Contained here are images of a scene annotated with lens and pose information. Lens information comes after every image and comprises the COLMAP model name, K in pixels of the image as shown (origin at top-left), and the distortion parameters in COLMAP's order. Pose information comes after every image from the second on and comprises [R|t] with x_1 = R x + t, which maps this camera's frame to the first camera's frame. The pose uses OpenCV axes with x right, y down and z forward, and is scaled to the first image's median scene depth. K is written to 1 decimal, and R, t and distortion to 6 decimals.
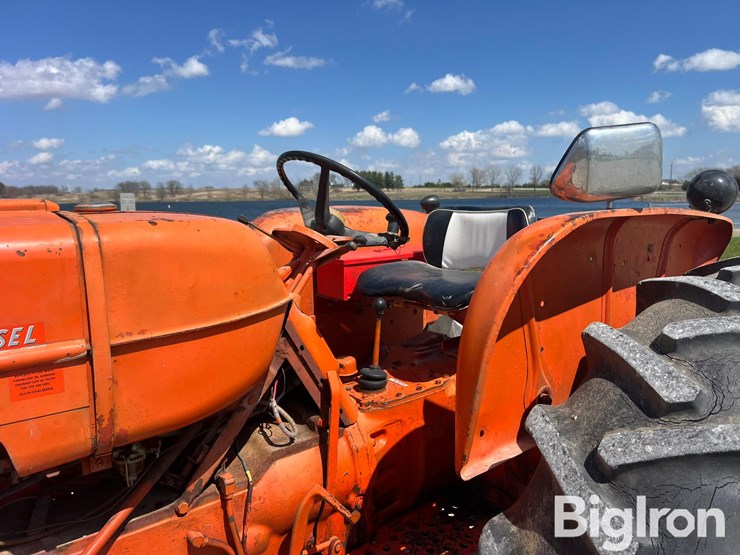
lens RADIAL K [[558.7, 0, 373.6], [0, 558.7, 267.6], [0, 0, 1]] dist [0.062135, -0.070382]
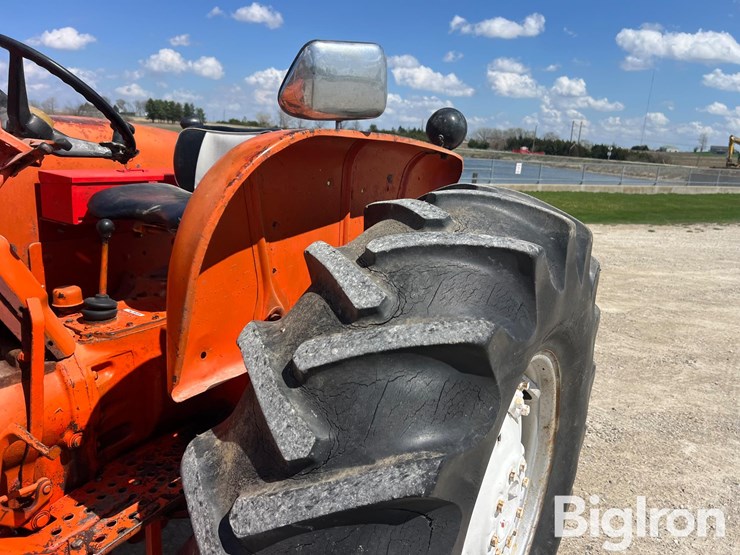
lens RADIAL K [[561.0, 0, 373.8], [0, 561.0, 275.0], [0, 0, 1]] dist [0.056513, -0.069987]
pose [[0.942467, -0.006896, 0.334227, 0.132850], [-0.030408, 0.993874, 0.106251, 0.042008], [-0.332913, -0.110301, 0.936484, 0.008179]]
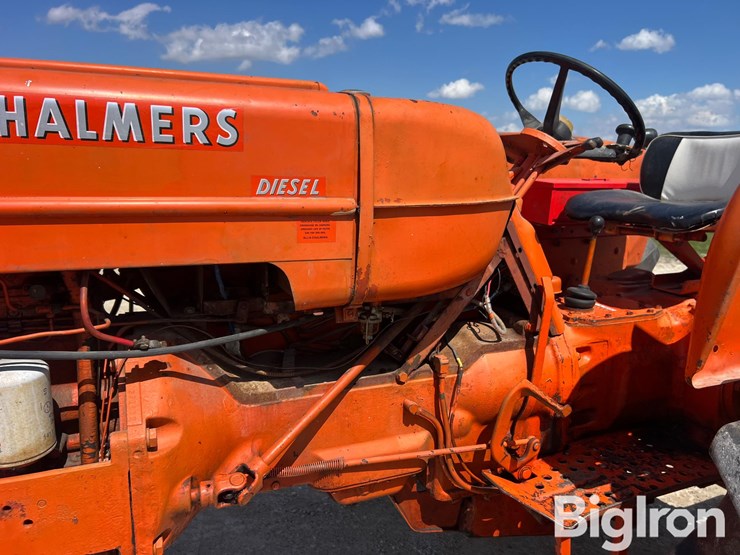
lens RADIAL K [[561.0, 0, 373.8], [0, 561.0, 275.0], [0, 0, 1]] dist [0.056513, -0.069987]
pose [[0.959352, 0.098720, -0.264383, -0.108961], [-0.079204, 0.993354, 0.083513, 0.125525], [0.270870, -0.059178, 0.960795, -0.058825]]
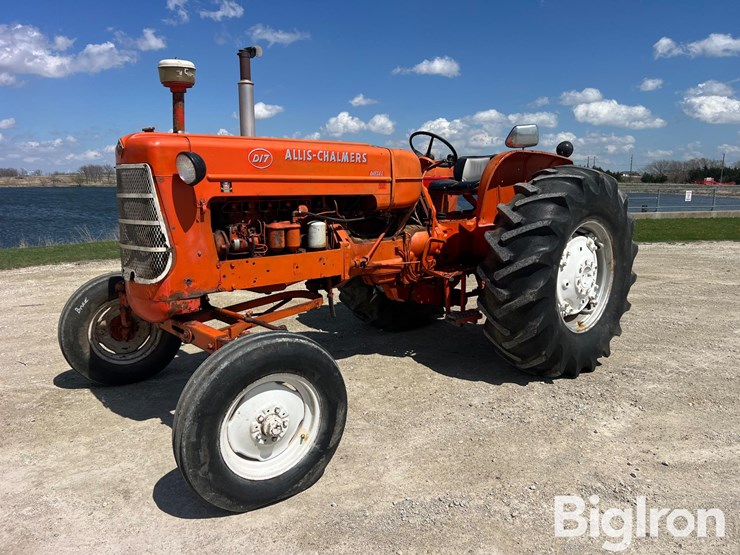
lens RADIAL K [[555.0, 0, 367.8], [0, 555.0, 274.5], [0, 0, 1]] dist [0.067659, -0.069814]
pose [[0.998804, 0.005427, 0.048583, -0.589810], [-0.007043, 0.999426, 0.033147, 0.478076], [-0.048376, -0.033449, 0.998269, -2.064394]]
